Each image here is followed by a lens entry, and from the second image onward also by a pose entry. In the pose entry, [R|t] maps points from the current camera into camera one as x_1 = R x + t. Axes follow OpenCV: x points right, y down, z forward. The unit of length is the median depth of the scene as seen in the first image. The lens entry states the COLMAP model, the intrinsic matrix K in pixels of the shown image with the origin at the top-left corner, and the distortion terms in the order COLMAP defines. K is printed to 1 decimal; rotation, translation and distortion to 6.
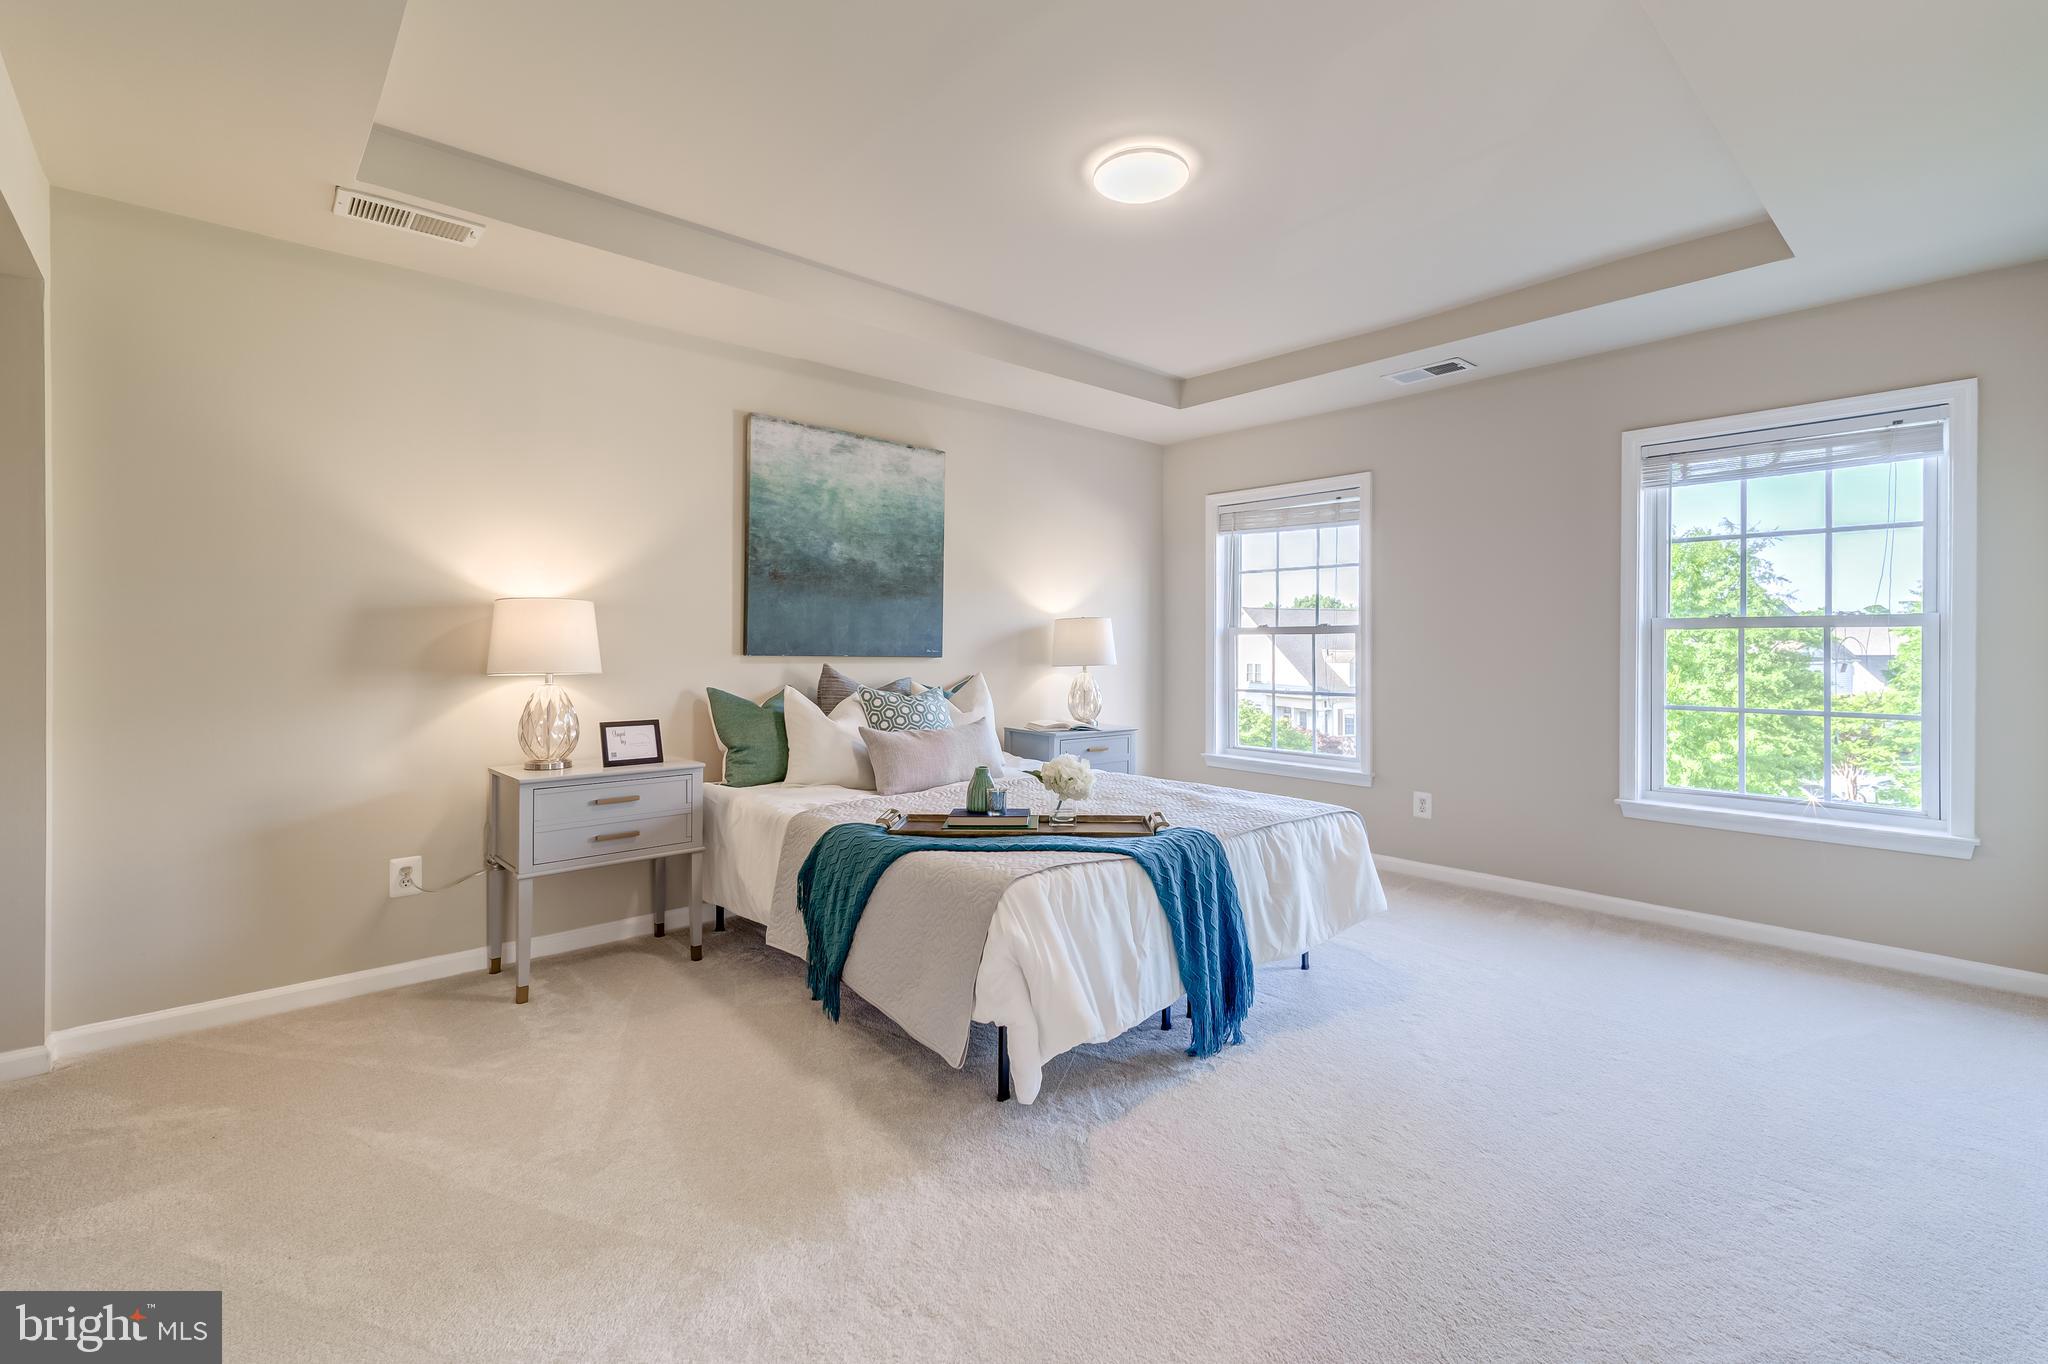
lens RADIAL K [[897.4, 0, 1018.1], [0, 897.4, 629.8], [0, 0, 1]] dist [0.003570, 0.000392]
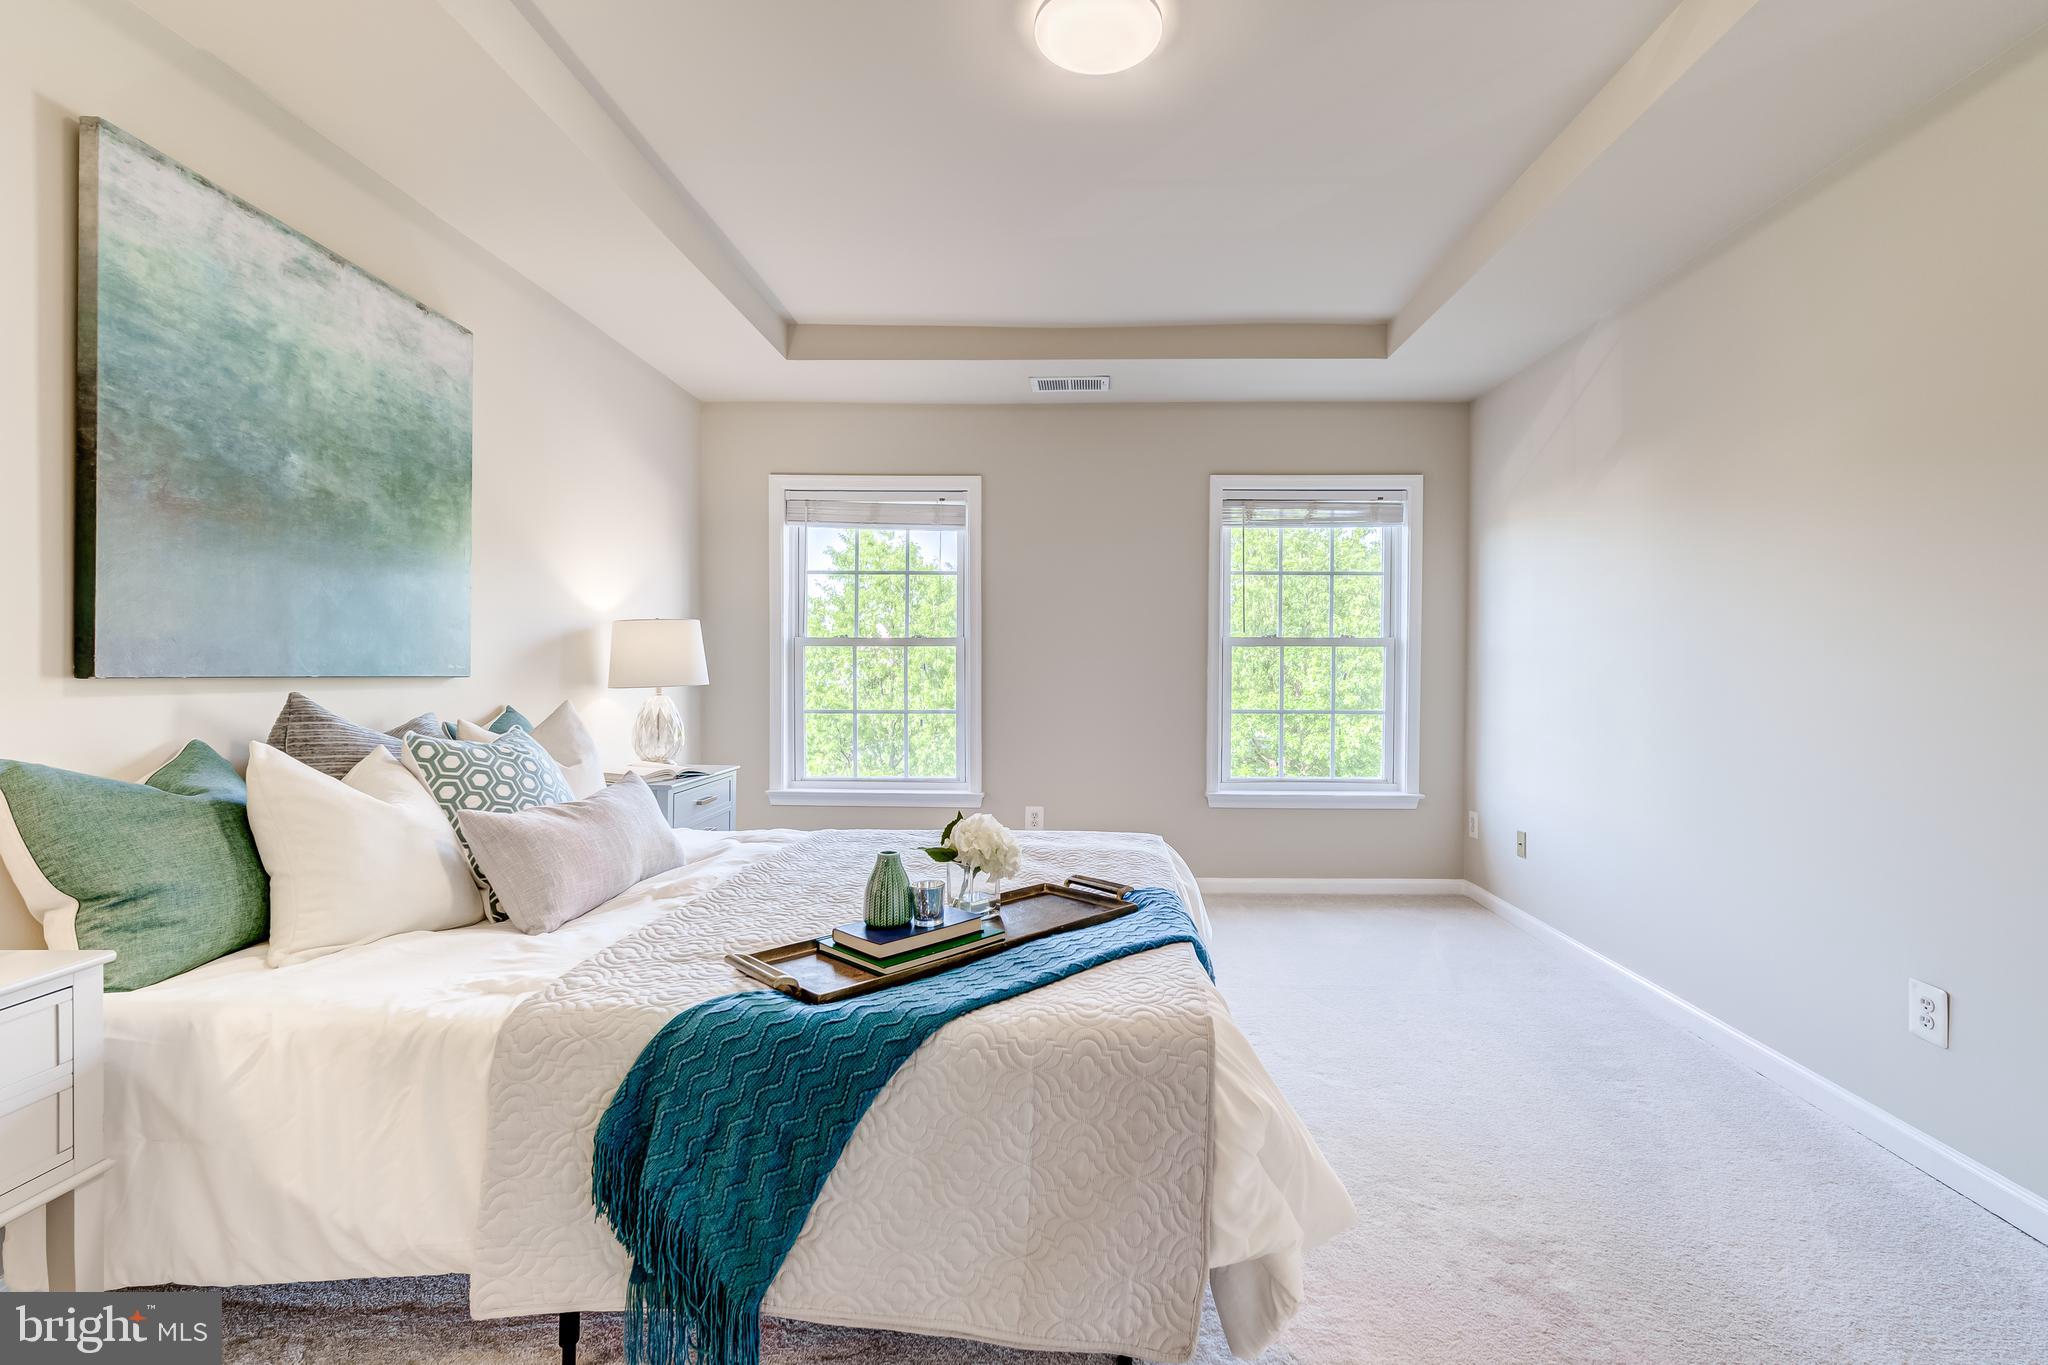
lens RADIAL K [[897.4, 0, 1058.2], [0, 897.4, 662.7], [0, 0, 1]] dist [0.003570, 0.000392]
pose [[0.674961, -0.000147, 0.737854, -0.286356], [-0.016032, 0.999761, 0.014864, 0.006450], [-0.737679, -0.021861, 0.674797, 0.335333]]
